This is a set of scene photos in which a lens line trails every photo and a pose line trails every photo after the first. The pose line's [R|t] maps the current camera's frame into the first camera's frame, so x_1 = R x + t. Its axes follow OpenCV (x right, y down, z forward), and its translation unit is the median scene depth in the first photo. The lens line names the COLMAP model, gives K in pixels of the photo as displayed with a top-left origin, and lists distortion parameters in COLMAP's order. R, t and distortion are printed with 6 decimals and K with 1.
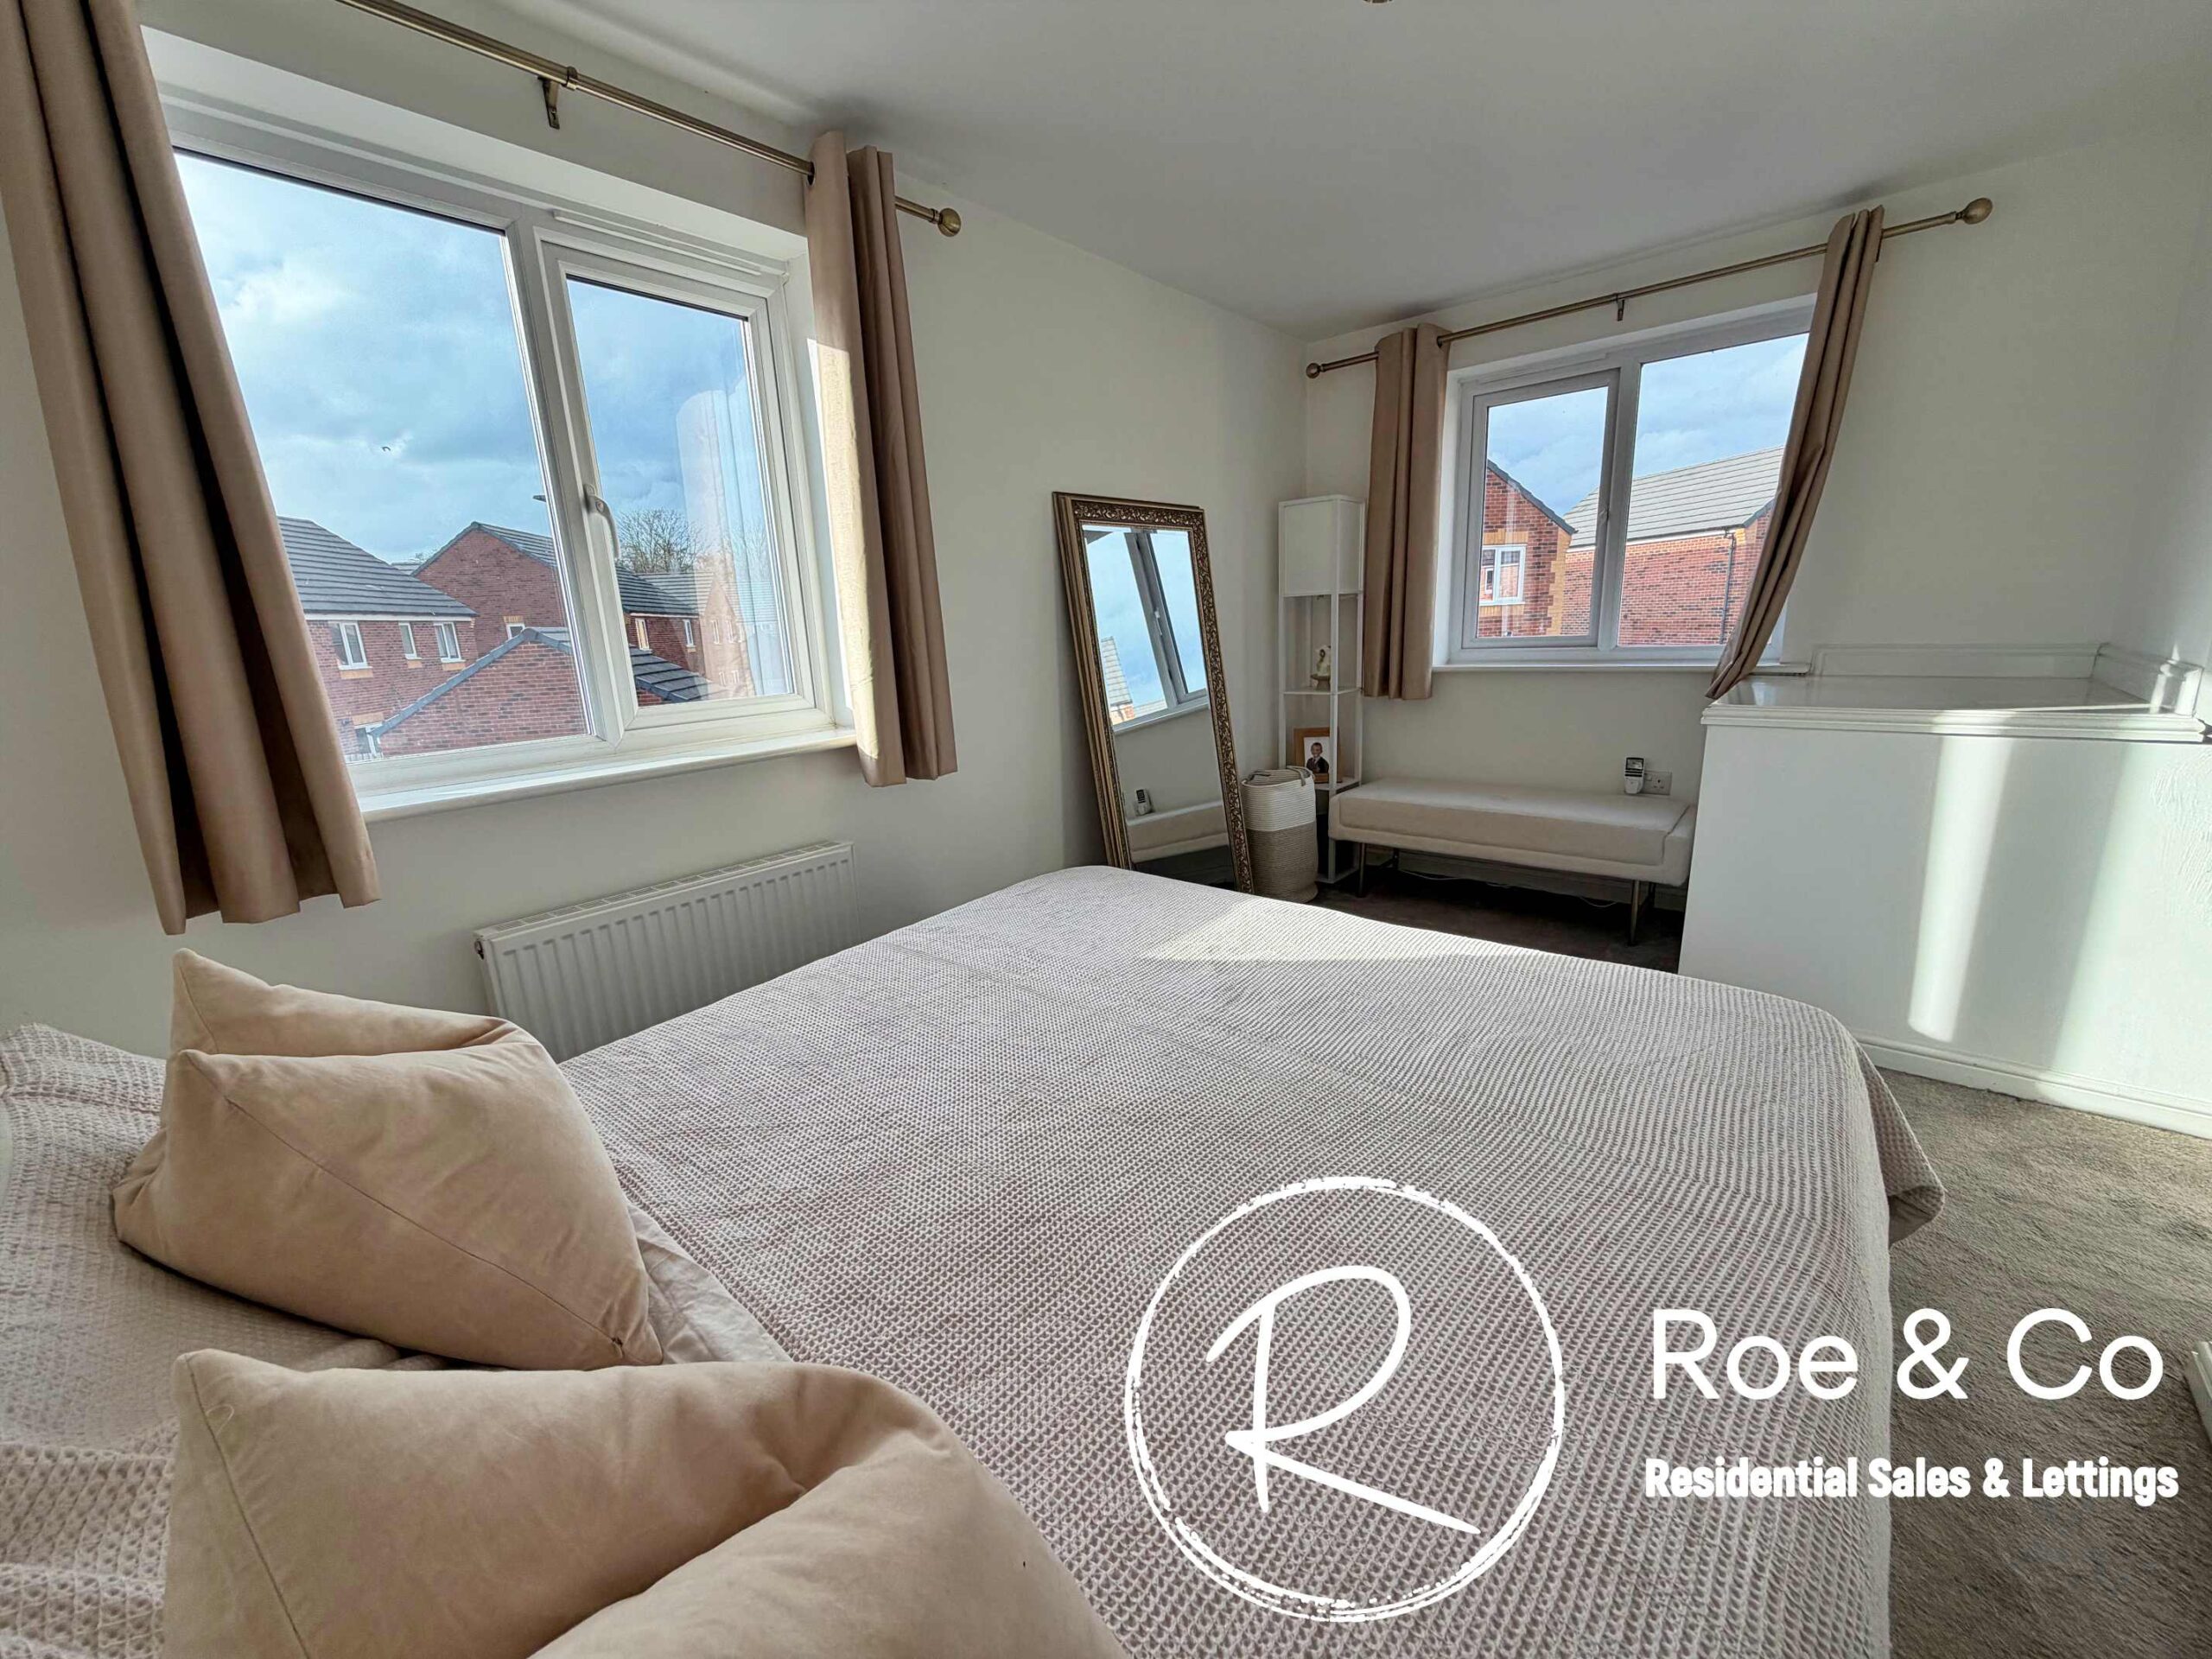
lens RADIAL K [[876.1, 0, 1098.9], [0, 876.1, 827.0], [0, 0, 1]] dist [-0.001869, -0.000027]
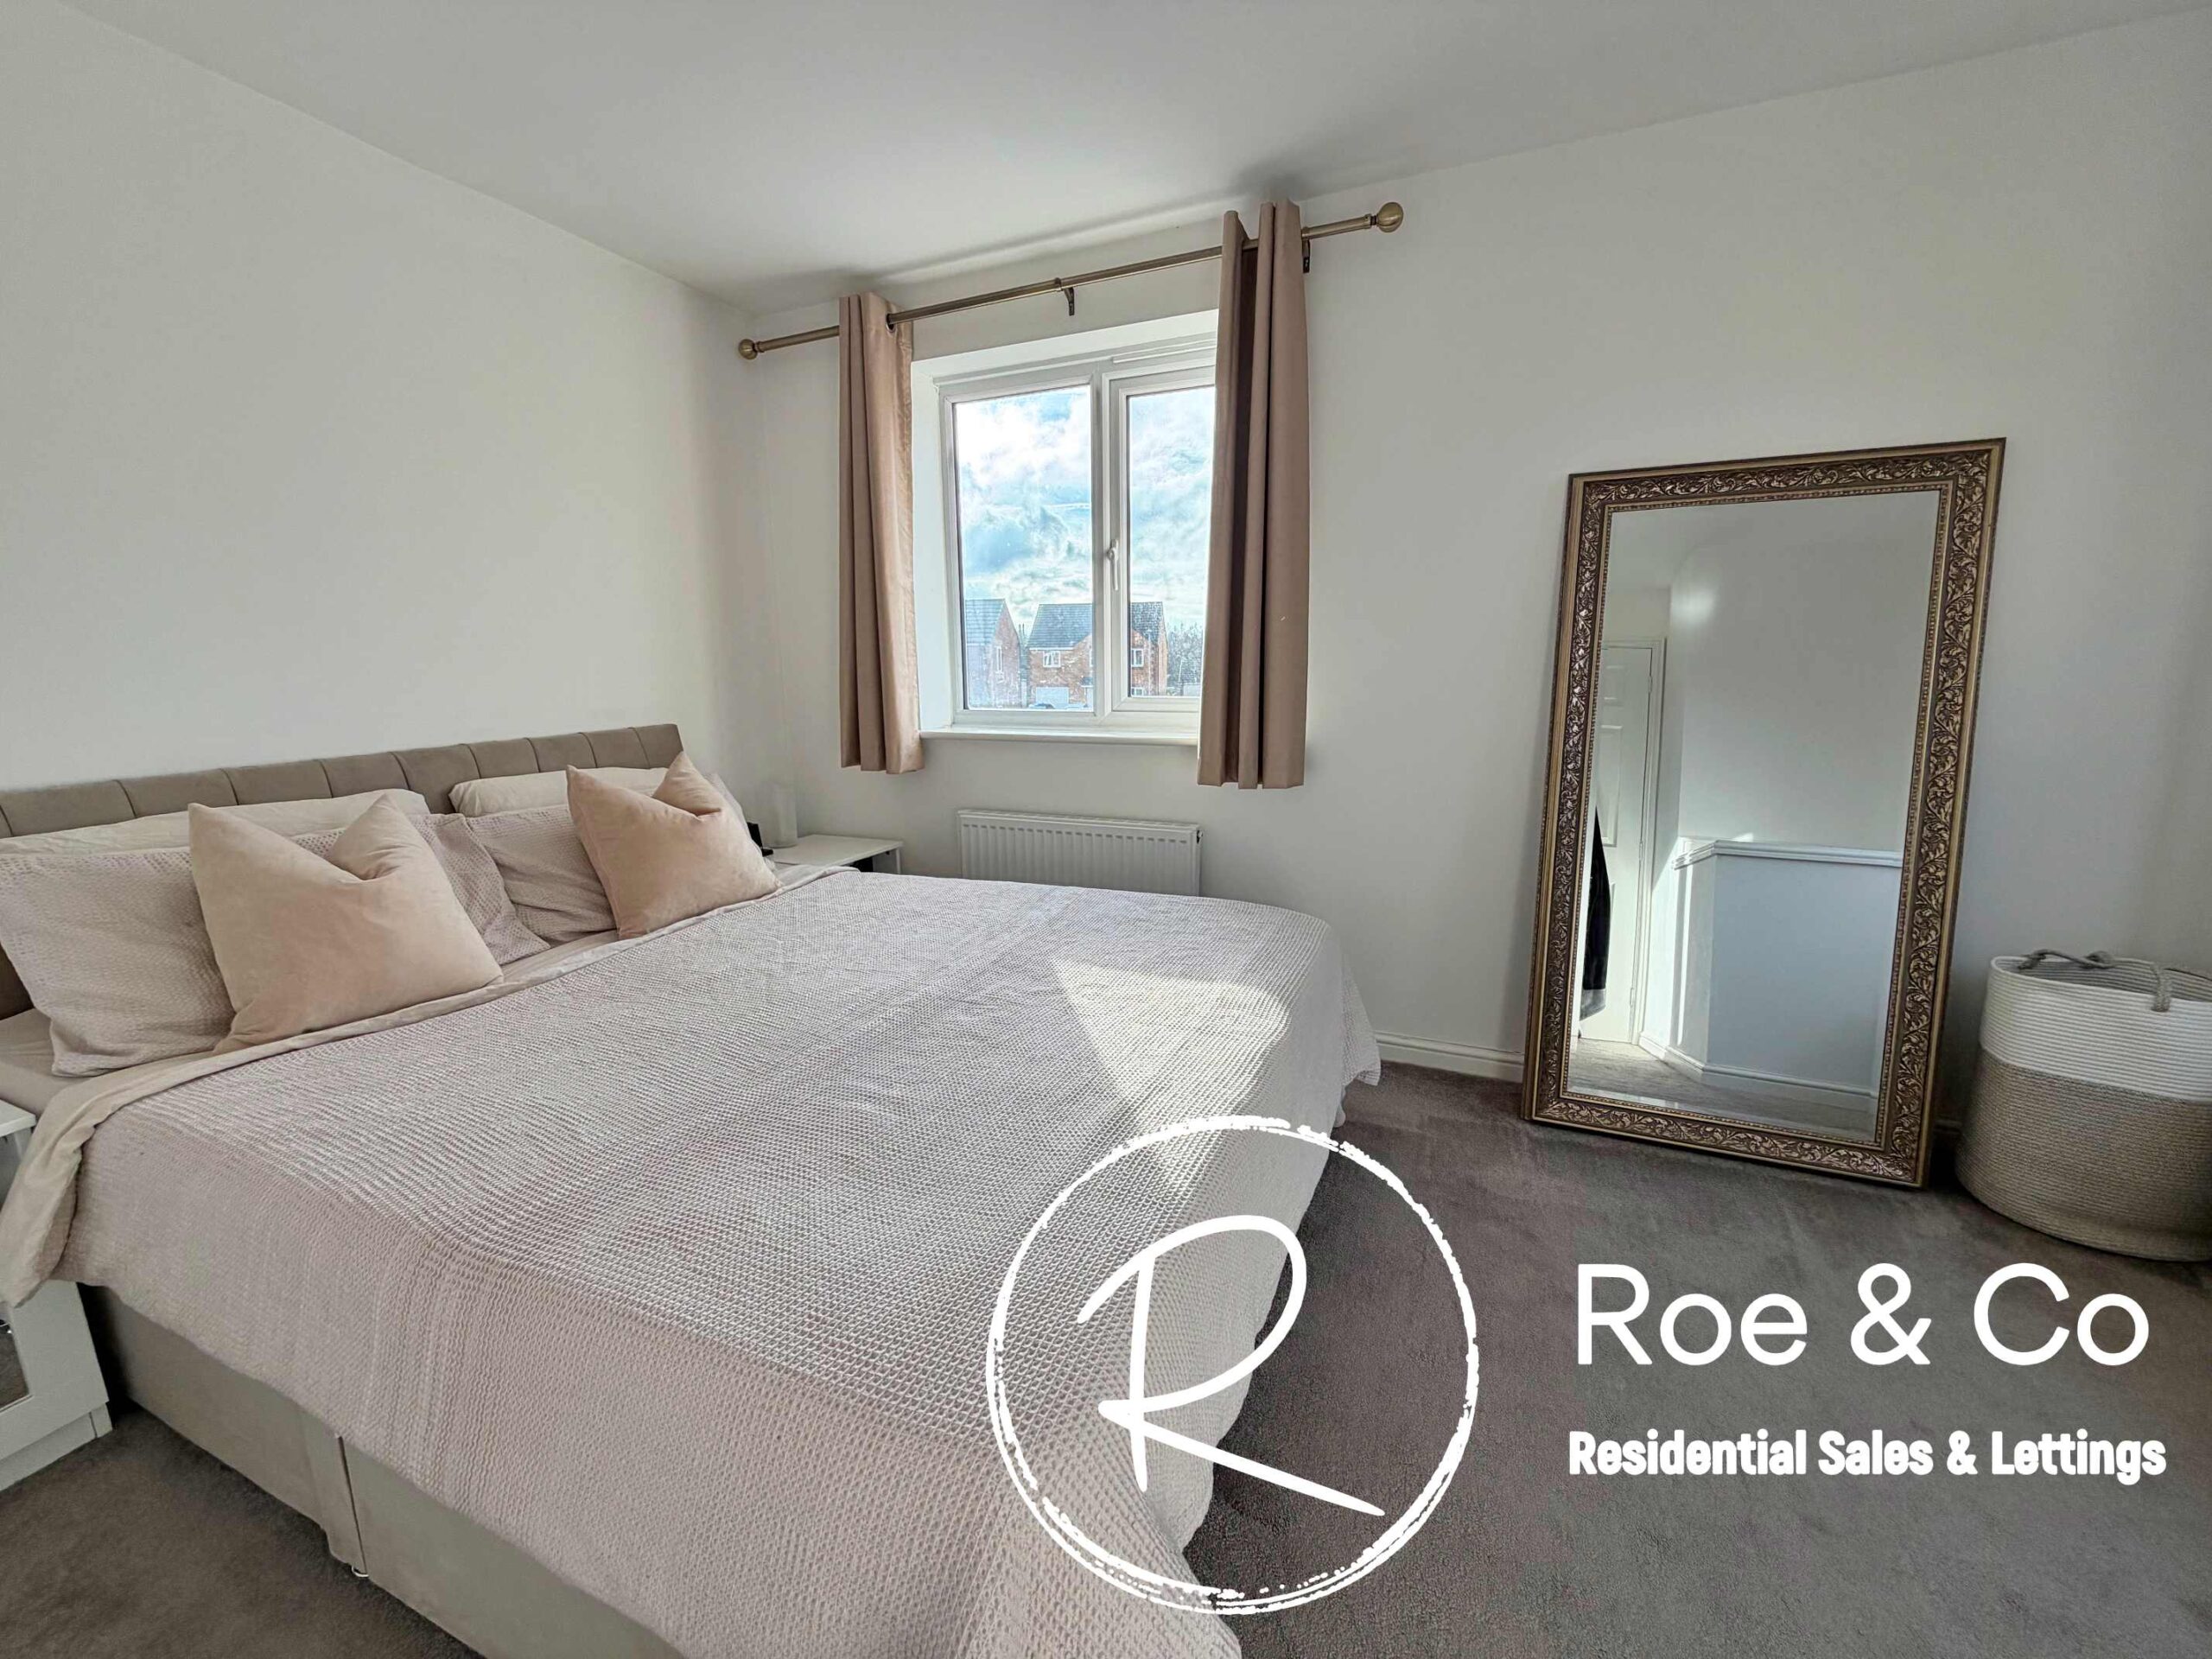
lens RADIAL K [[876.1, 0, 1098.9], [0, 876.1, 827.0], [0, 0, 1]] dist [-0.001869, -0.000027]
pose [[0.289986, 0.209356, -0.933851, 0.903809], [-0.228053, 0.962787, 0.145026, -0.151063], [0.929462, 0.170912, 0.326939, 0.618597]]
